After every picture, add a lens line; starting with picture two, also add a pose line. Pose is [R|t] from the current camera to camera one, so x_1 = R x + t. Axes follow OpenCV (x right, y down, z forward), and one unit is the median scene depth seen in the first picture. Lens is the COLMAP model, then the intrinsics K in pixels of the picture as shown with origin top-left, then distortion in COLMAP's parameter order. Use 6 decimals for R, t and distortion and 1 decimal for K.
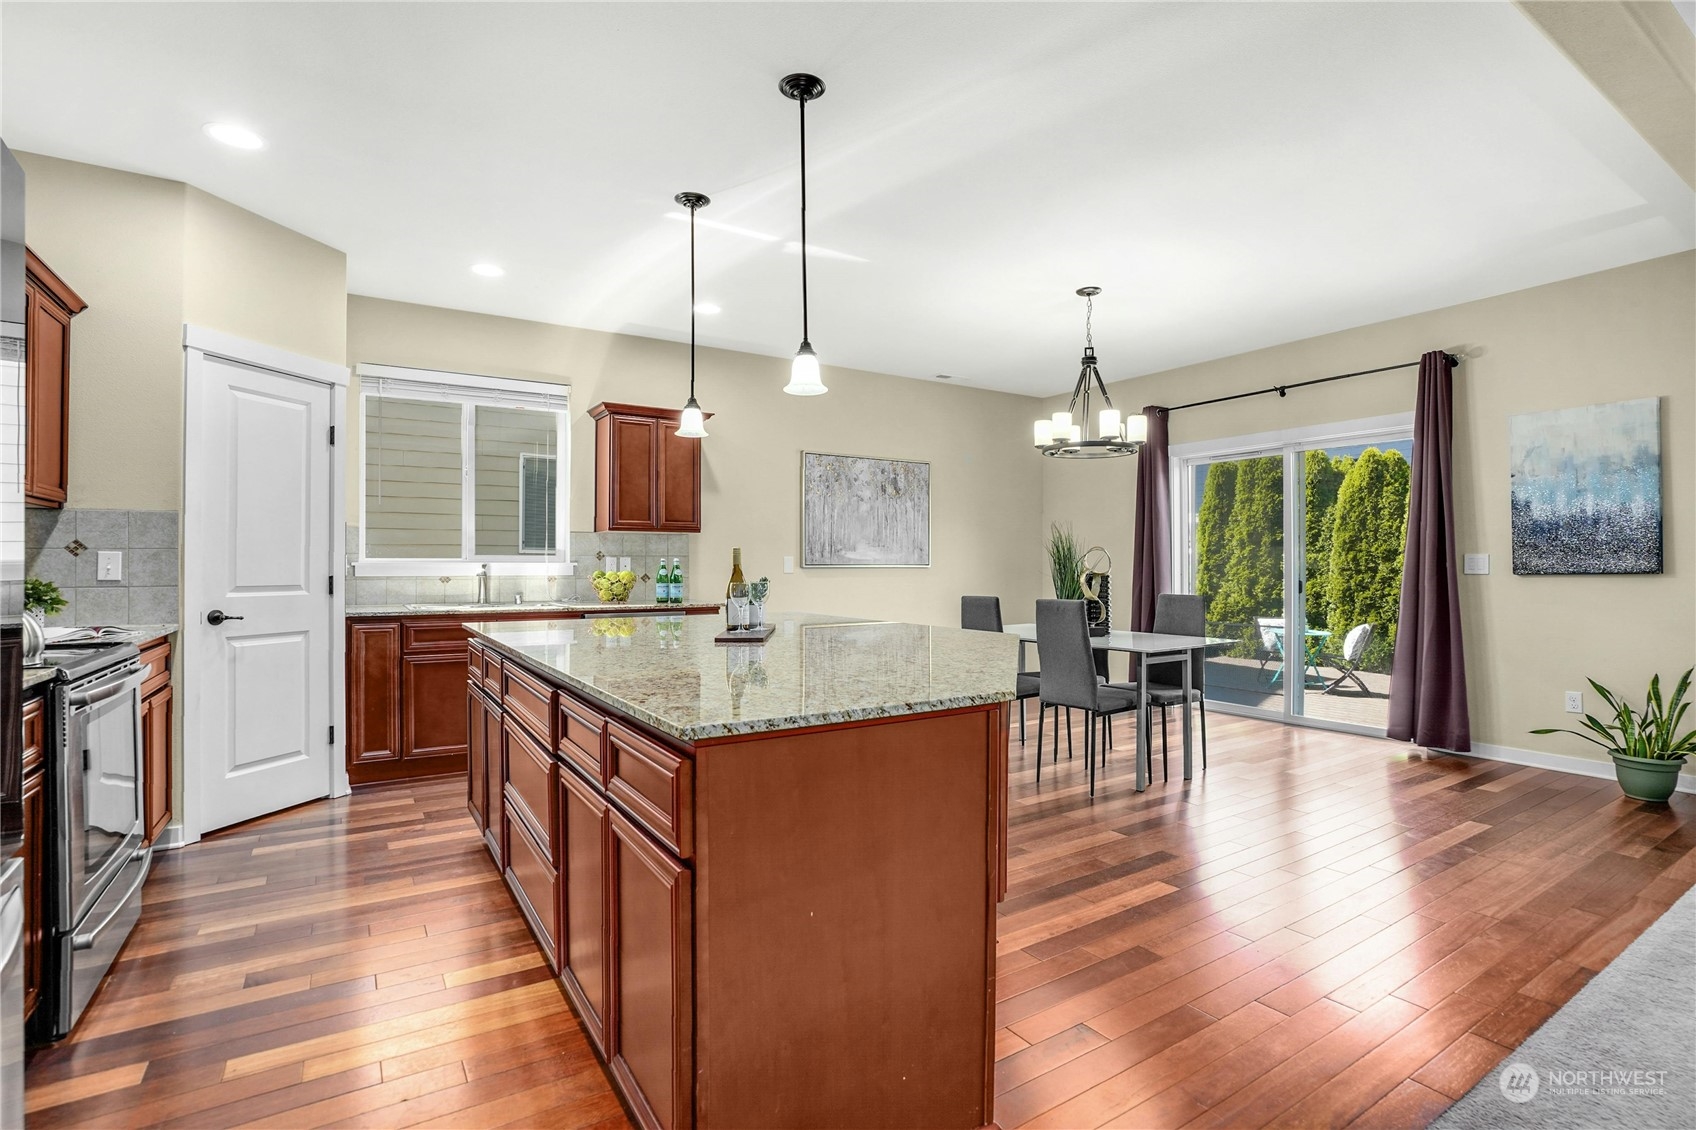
lens RADIAL K [[806.5, 0, 838.9], [0, 806.5, 563.5], [0, 0, 1]] dist [-0.027106, 0.001257]
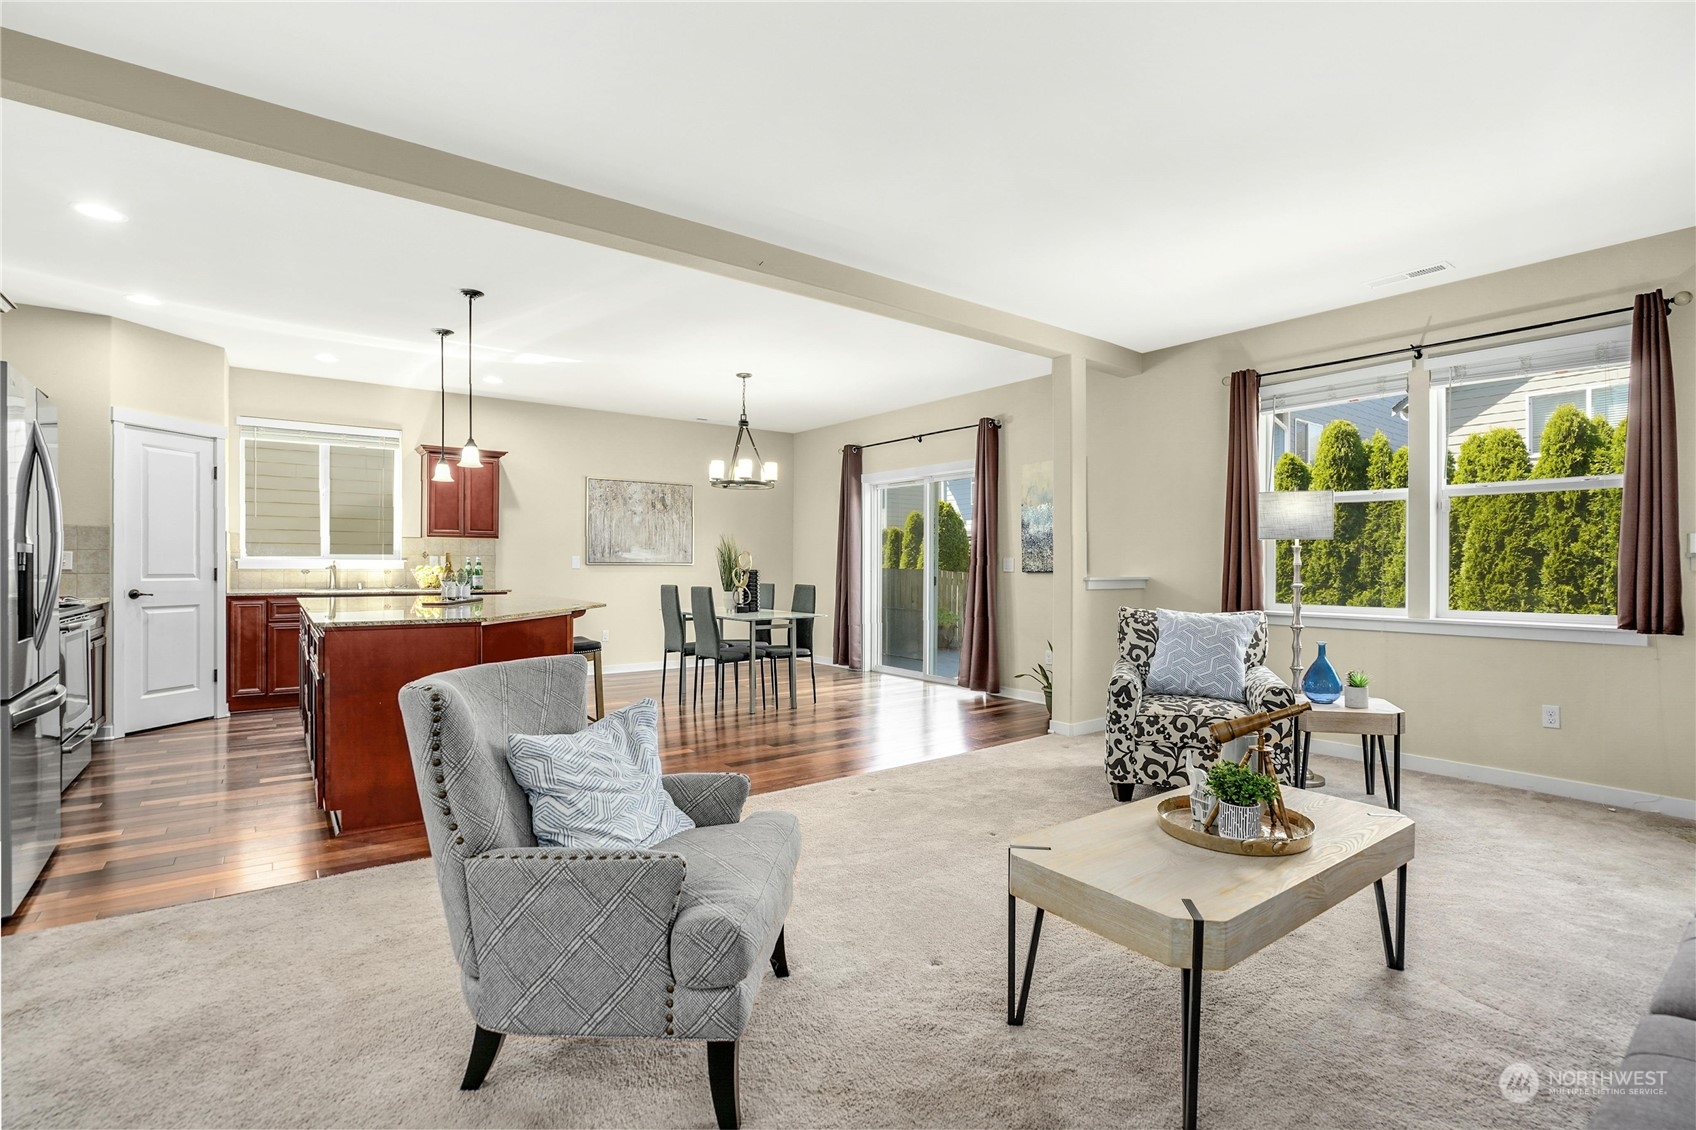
lens RADIAL K [[810.6, 0, 785.0], [0, 810.6, 572.6], [0, 0, 1]] dist [-0.001400, -0.000836]
pose [[0.999927, 0.006806, 0.009943, 0.367844], [-0.006949, 0.999872, 0.014415, -0.004377], [-0.009843, -0.014483, 0.999847, -0.465209]]
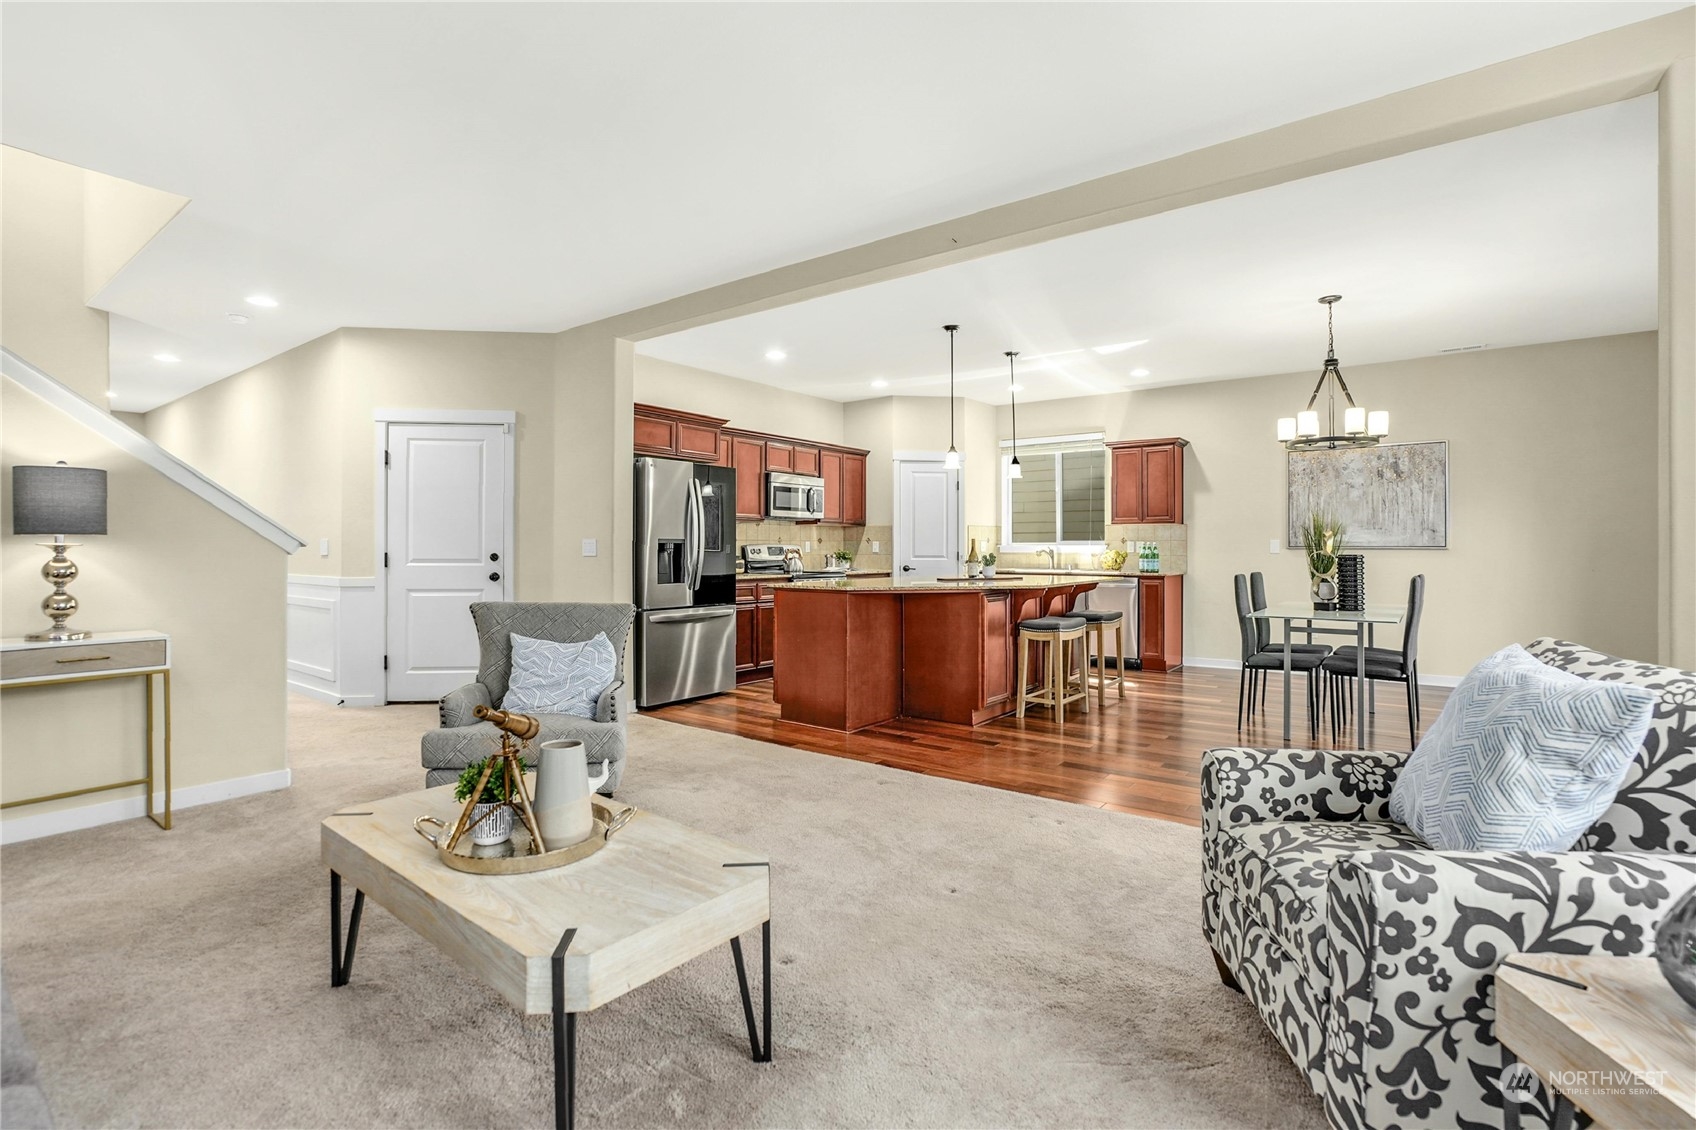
lens RADIAL K [[778.5, 0, 866.6], [0, 778.5, 547.9], [0, 0, 1]] dist [0.001226, 0.000334]
pose [[0.366348, 0.002543, -0.930474, 1.075449], [0.001919, 0.999992, 0.003488, -0.002074], [0.930476, -0.003063, 0.366340, 0.011420]]
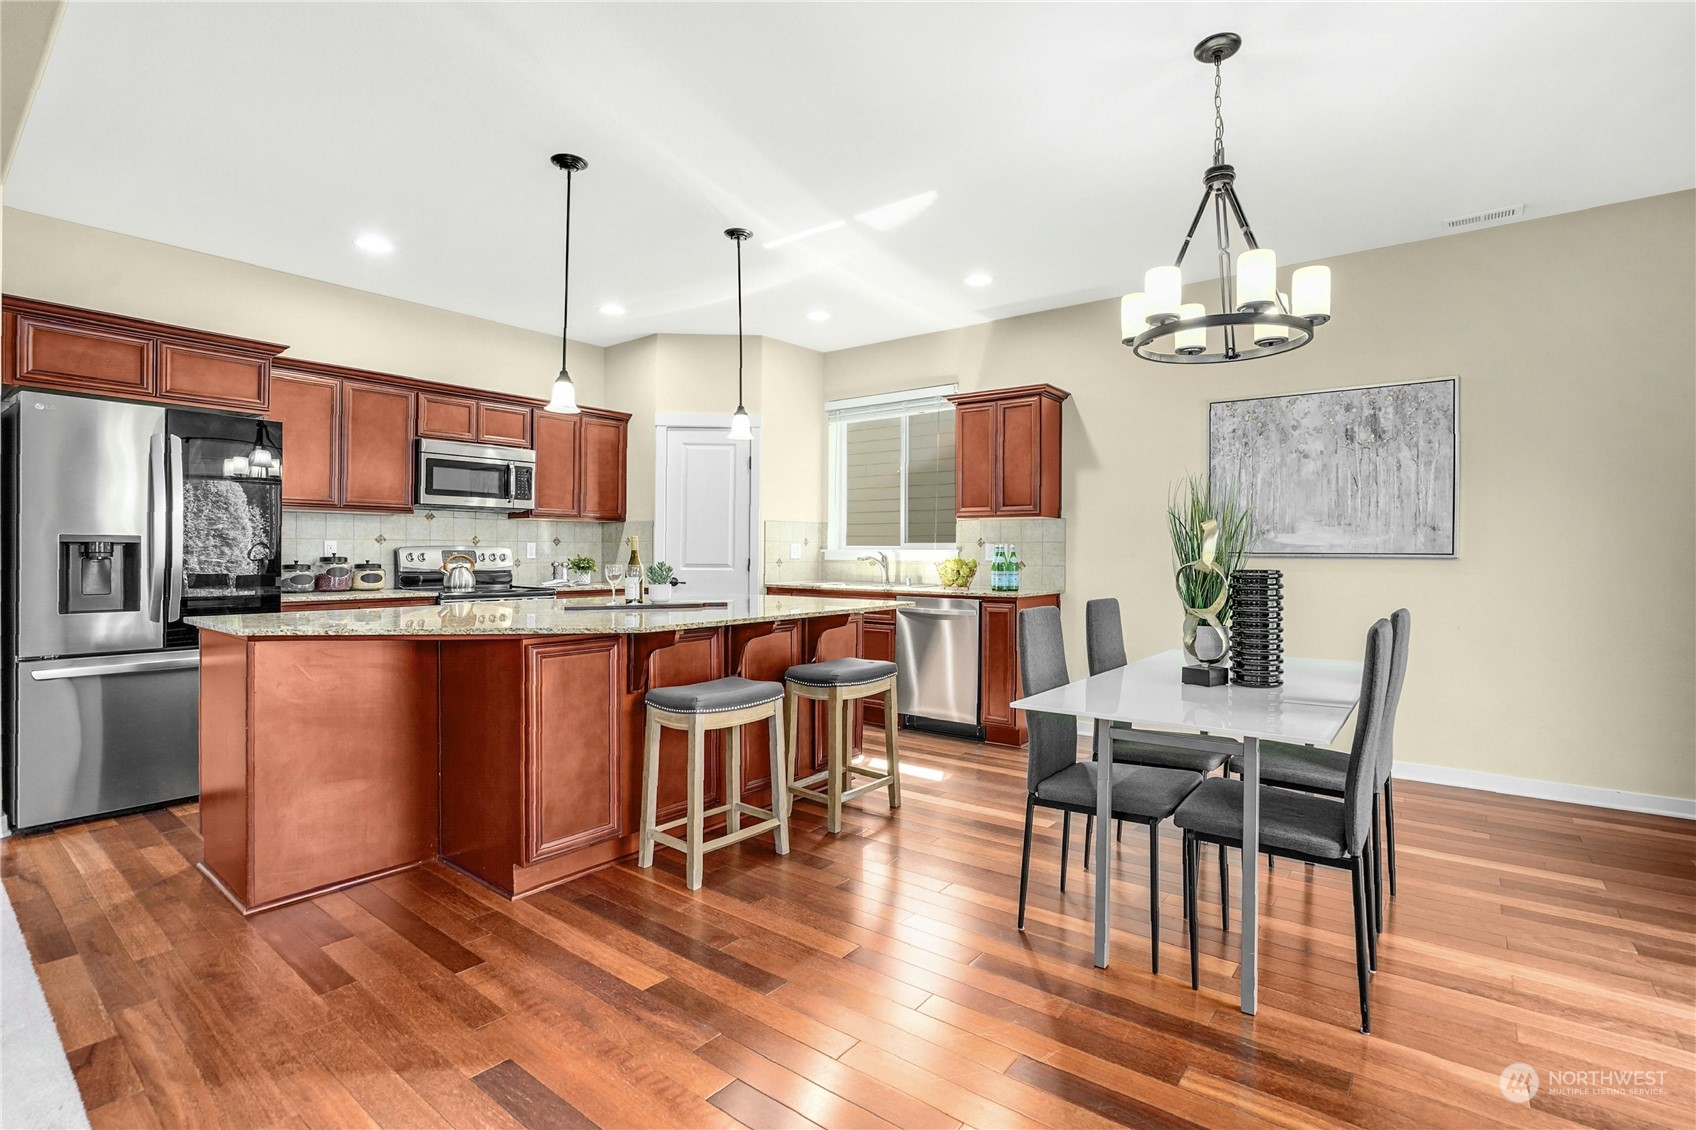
lens RADIAL K [[806.5, 0, 838.9], [0, 806.5, 563.5], [0, 0, 1]] dist [-0.027106, 0.001257]
pose [[0.344837, 0.016711, -0.938514, 0.732071], [-0.002233, 0.999853, 0.016983, -0.000323], [0.938660, -0.003761, 0.344824, 0.570223]]
